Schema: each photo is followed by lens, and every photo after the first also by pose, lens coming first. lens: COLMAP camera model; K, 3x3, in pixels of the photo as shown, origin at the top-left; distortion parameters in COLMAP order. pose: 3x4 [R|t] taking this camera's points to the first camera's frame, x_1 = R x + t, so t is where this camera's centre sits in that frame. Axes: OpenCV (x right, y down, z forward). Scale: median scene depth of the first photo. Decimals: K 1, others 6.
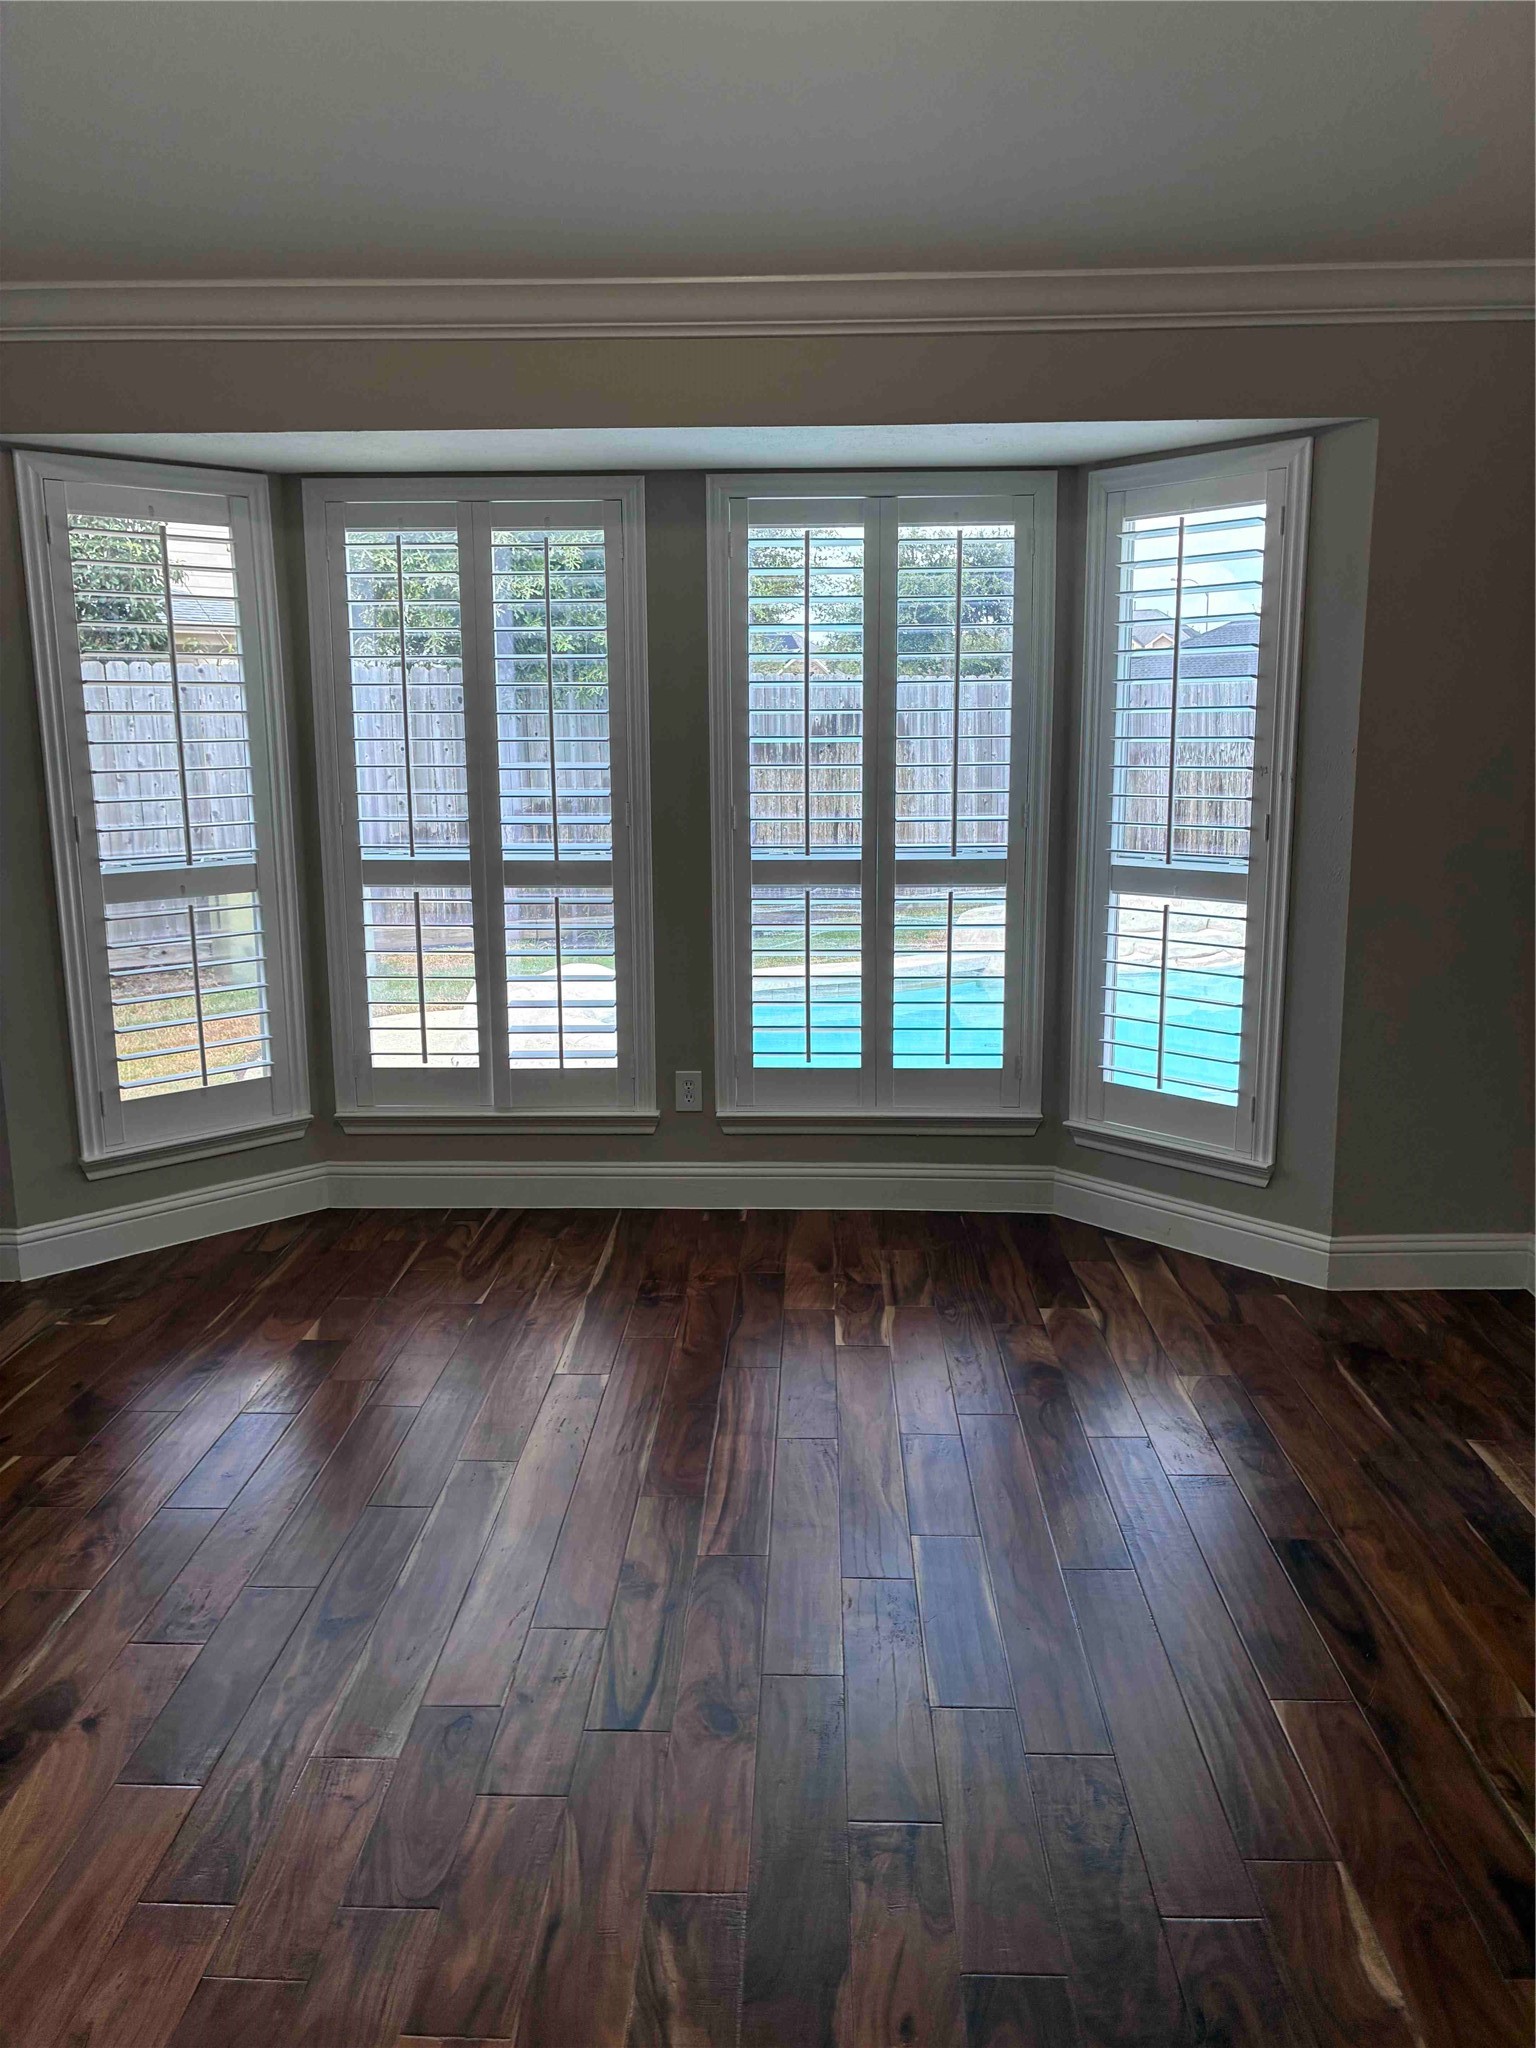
lens RADIAL K [[1535.4, 0, 771.6], [0, 1535.4, 985.1], [0, 0, 1]] dist [0.091013, -0.147940]
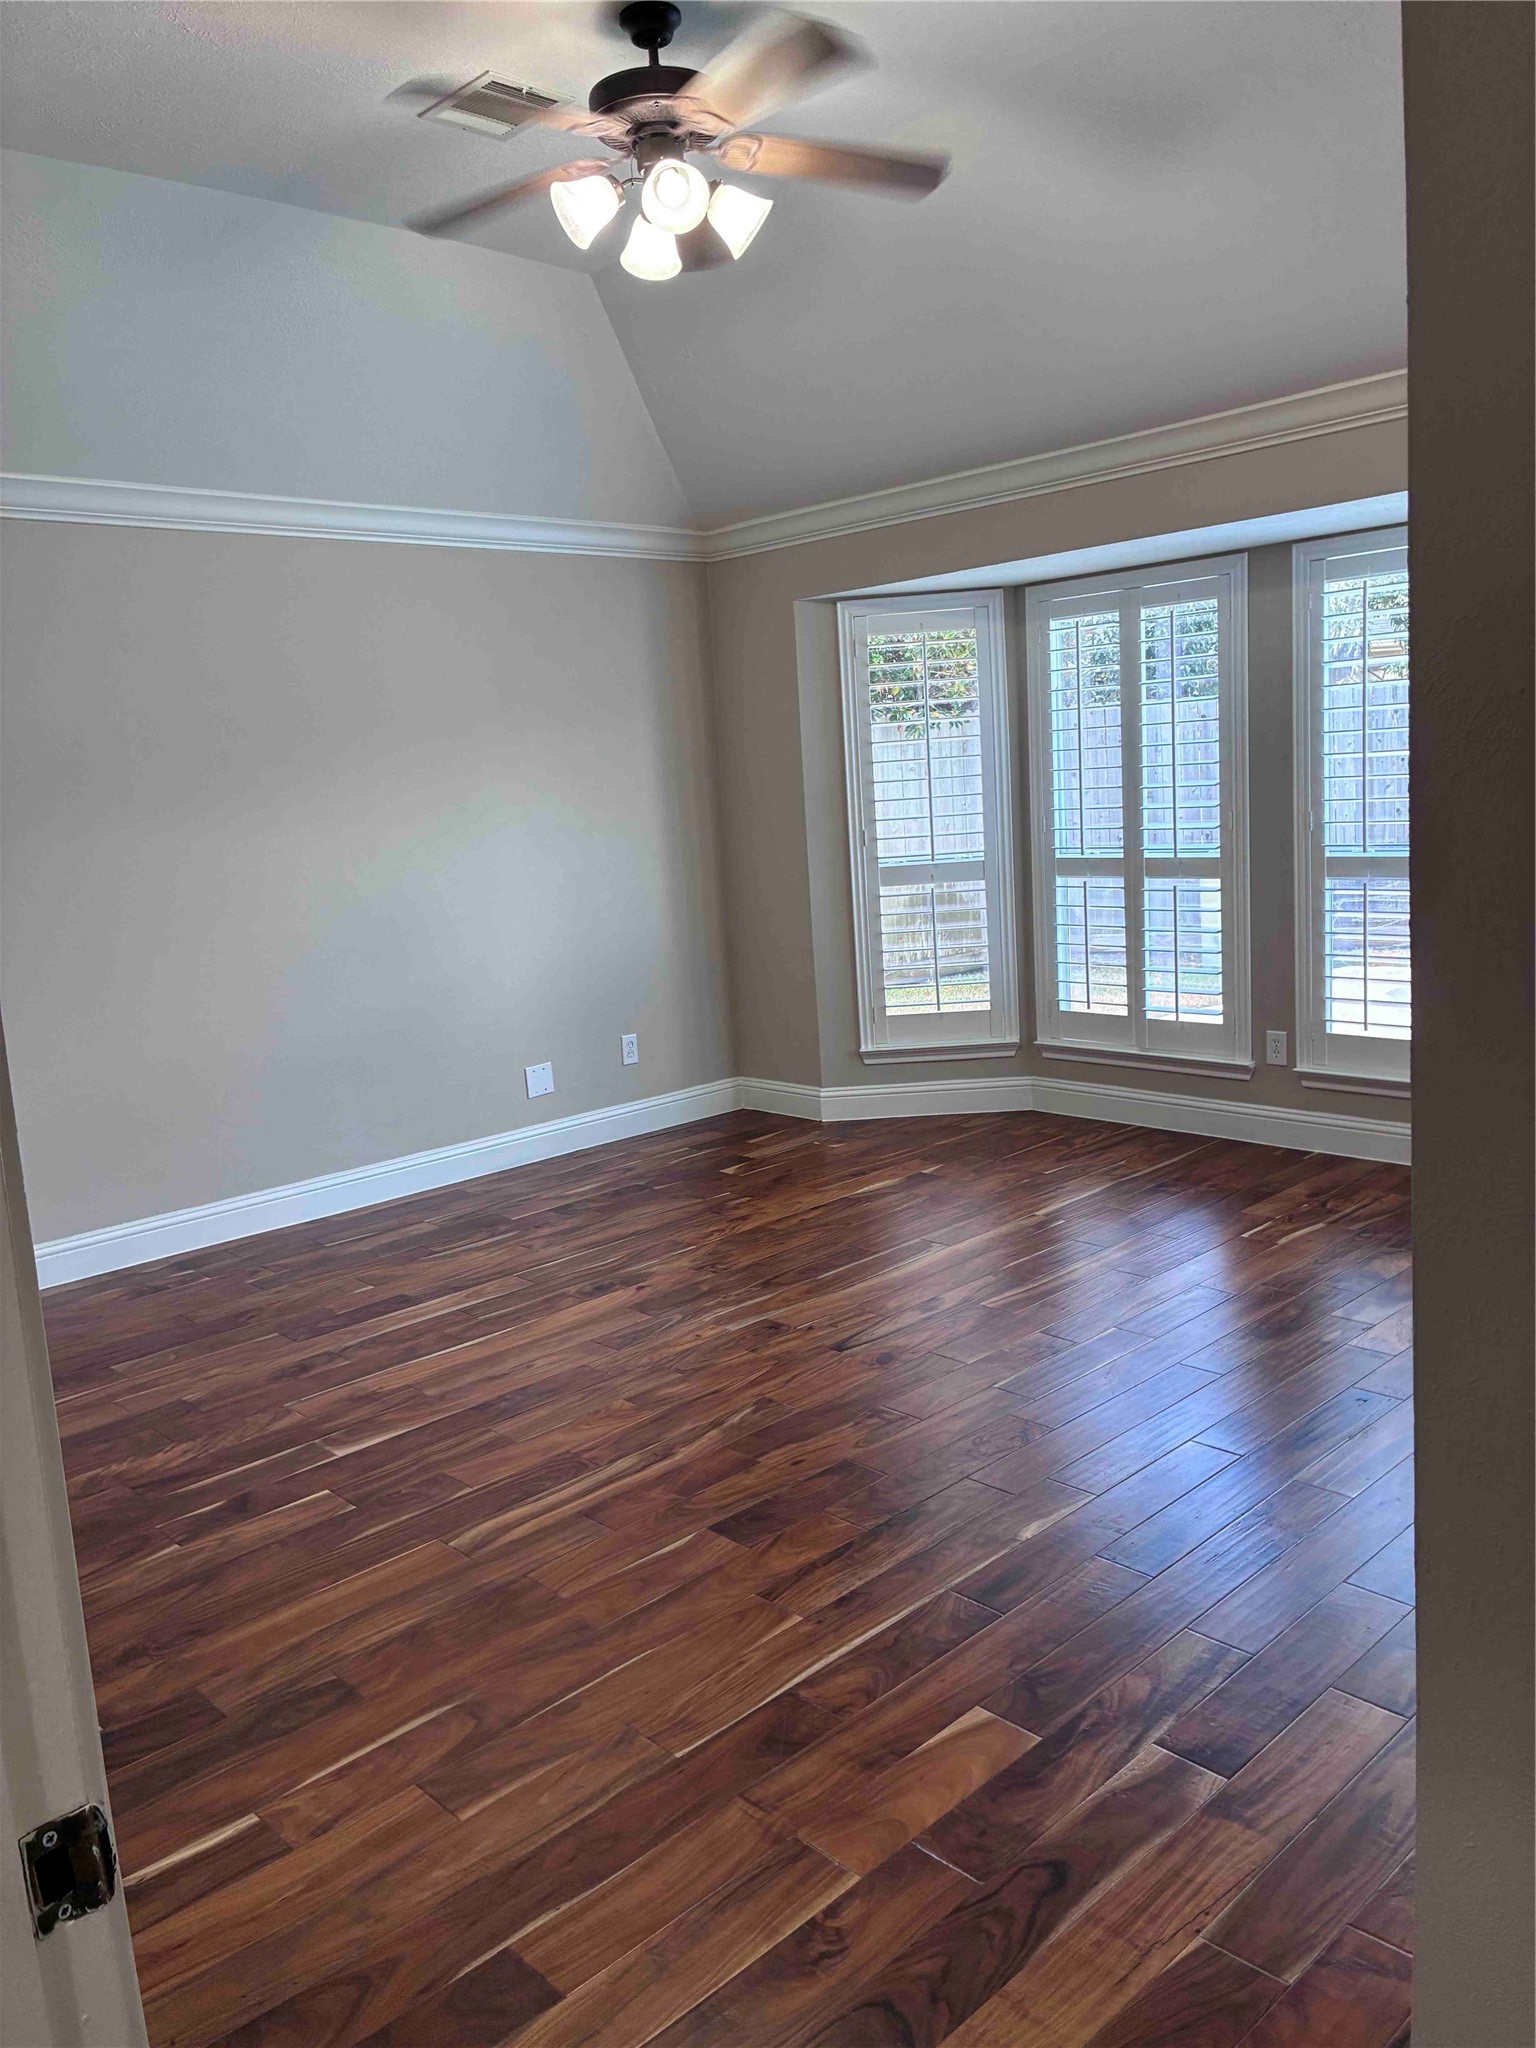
lens RADIAL K [[1566.4, 0, 778.6], [0, 1566.4, 1017.1], [0, 0, 1]] dist [0.009802, -0.004772]
pose [[0.708396, 0.073573, -0.701970, 0.568222], [-0.058904, 0.997245, 0.045077, 0.012610], [0.703353, 0.009417, 0.710779, -0.167164]]
